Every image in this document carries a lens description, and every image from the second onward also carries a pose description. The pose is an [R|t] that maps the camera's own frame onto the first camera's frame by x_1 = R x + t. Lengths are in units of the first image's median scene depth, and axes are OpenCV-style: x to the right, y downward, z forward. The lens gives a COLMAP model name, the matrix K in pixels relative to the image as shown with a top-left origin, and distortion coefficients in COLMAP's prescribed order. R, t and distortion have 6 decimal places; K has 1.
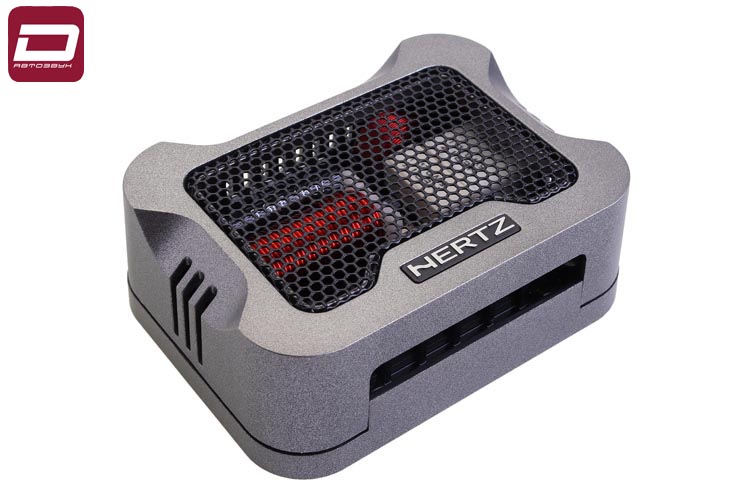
lens RADIAL K [[1141.7, 0, 372.9], [0, 1141.7, 252.3], [0, 0, 1]] dist [-0.133021, 0.000000]
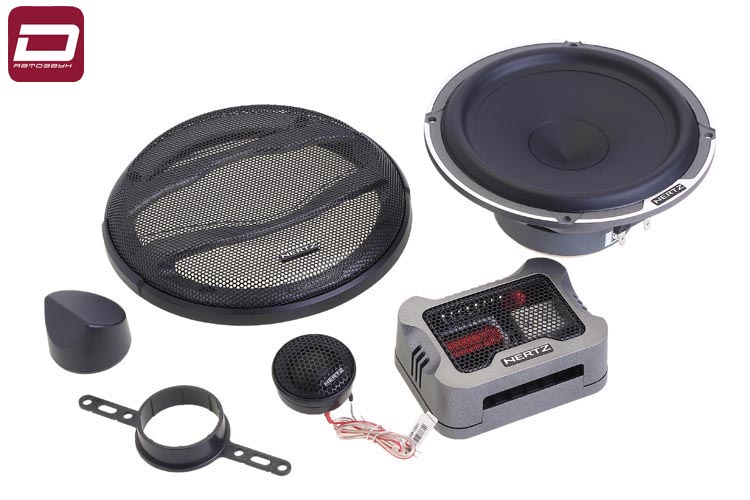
lens RADIAL K [[1141.7, 0, 375.6], [0, 1141.7, 249.1], [0, 0, 1]] dist [-0.133021, 0.000000]
pose [[0.966268, 0.105168, -0.235089, 0.307918], [-0.121442, 0.991028, -0.055811, -0.053079], [0.227110, 0.082478, 0.970370, -1.462793]]
